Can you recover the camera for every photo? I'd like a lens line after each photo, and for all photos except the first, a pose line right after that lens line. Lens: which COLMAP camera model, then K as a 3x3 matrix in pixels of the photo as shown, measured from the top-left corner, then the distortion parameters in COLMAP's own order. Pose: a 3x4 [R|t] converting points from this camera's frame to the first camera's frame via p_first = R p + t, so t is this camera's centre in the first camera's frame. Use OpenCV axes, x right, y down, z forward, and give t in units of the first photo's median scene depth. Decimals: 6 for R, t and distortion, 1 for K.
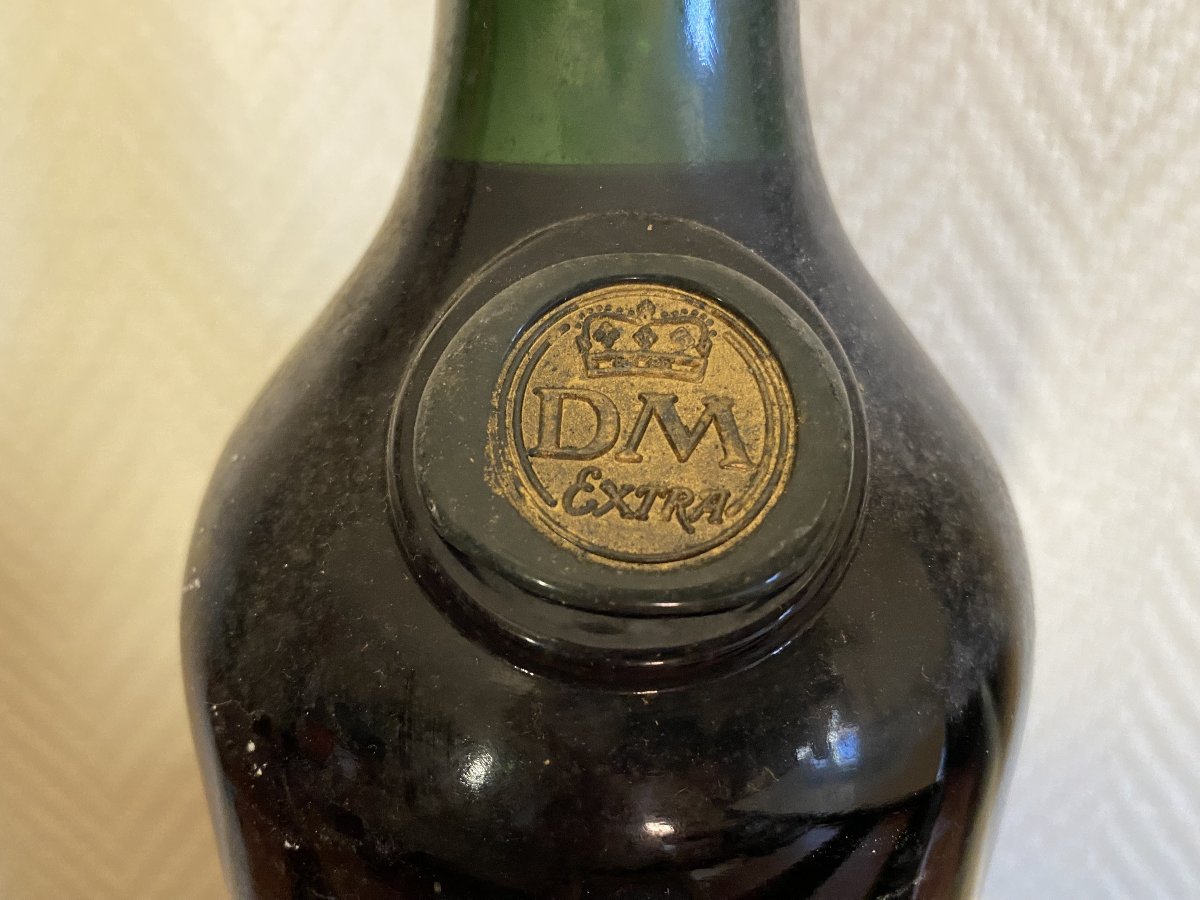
lens RADIAL K [[933.6, 0, 600.0], [0, 933.6, 450.0], [0, 0, 1]] dist [-0.021350, -0.011279]
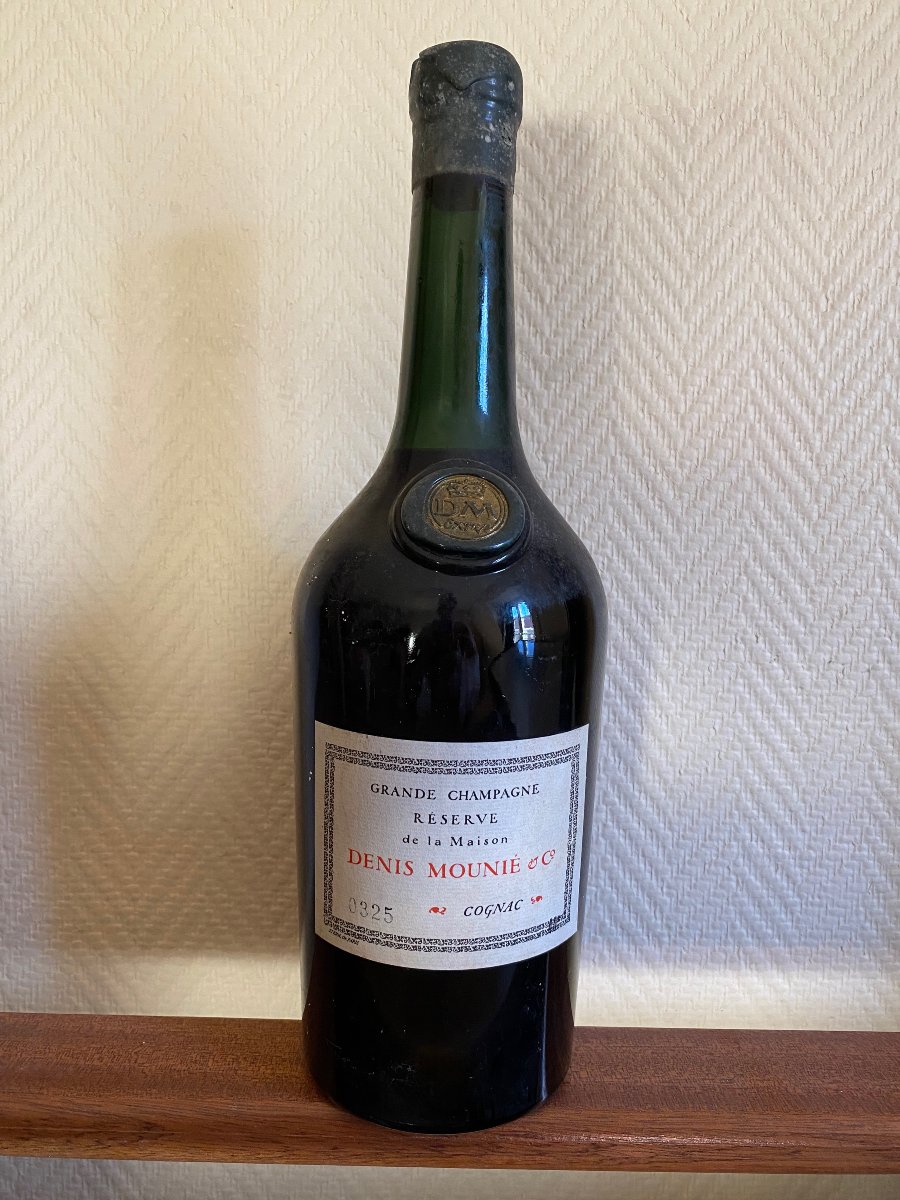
lens RADIAL K [[897.2, 0, 457.9], [0, 897.2, 599.4], [0, 0, 1]] dist [-0.017422, 0.005916]
pose [[0.999153, 0.011967, 0.039359, -0.046105], [-0.001693, 0.967901, -0.251325, 0.471084], [-0.041103, 0.251046, 0.967102, -0.901433]]
